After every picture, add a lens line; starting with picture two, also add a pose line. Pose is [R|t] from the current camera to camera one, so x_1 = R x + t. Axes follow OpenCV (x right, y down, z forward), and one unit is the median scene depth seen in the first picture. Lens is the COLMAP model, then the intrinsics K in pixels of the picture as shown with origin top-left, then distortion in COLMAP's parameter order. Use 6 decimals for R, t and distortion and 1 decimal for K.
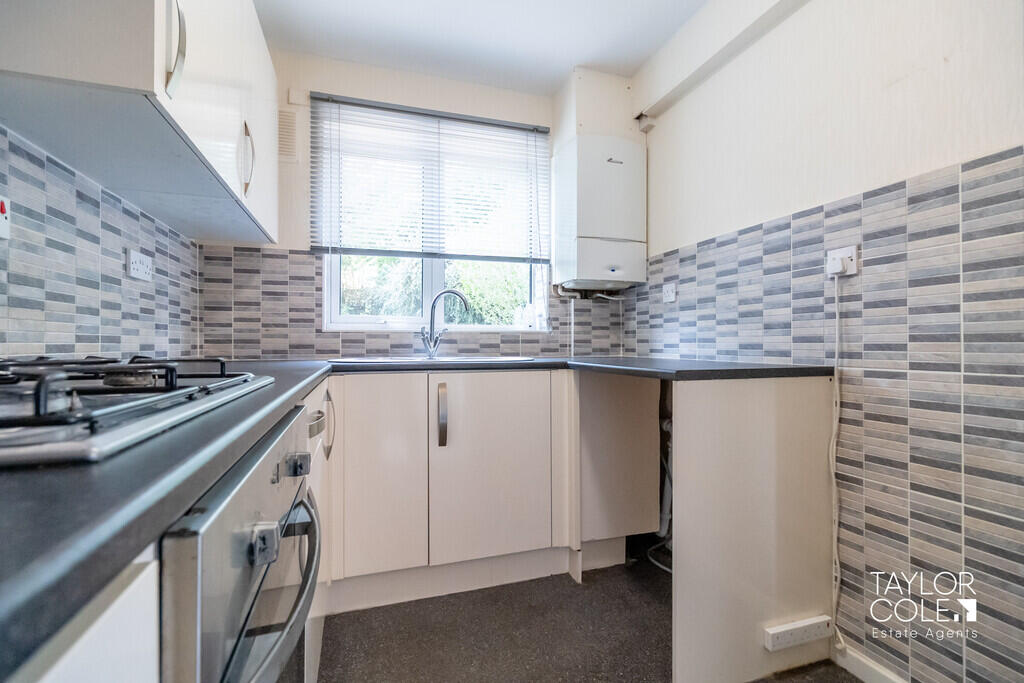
lens RADIAL K [[445.3, 0, 504.9], [0, 445.3, 342.3], [0, 0, 1]] dist [0.001644, -0.001115]
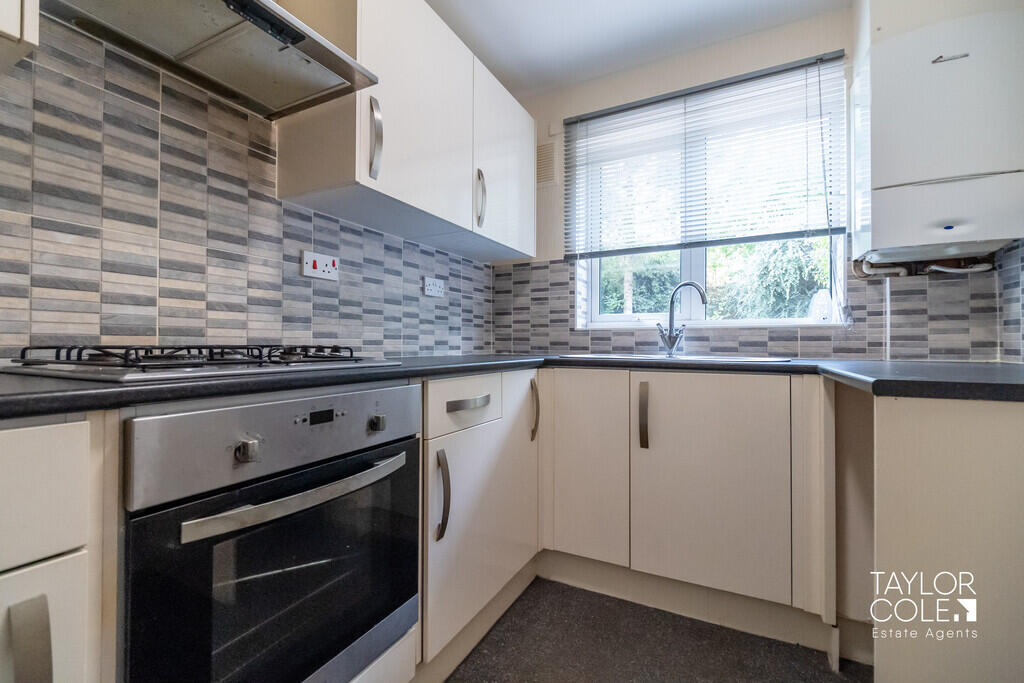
lens RADIAL K [[445.3, 0, 506.6], [0, 445.3, 340.1], [0, 0, 1]] dist [0.001644, -0.001115]
pose [[0.703238, -0.001893, -0.710952, 0.263138], [-0.001217, 0.999992, -0.003866, 0.005136], [0.710954, 0.003584, 0.703230, 0.096147]]
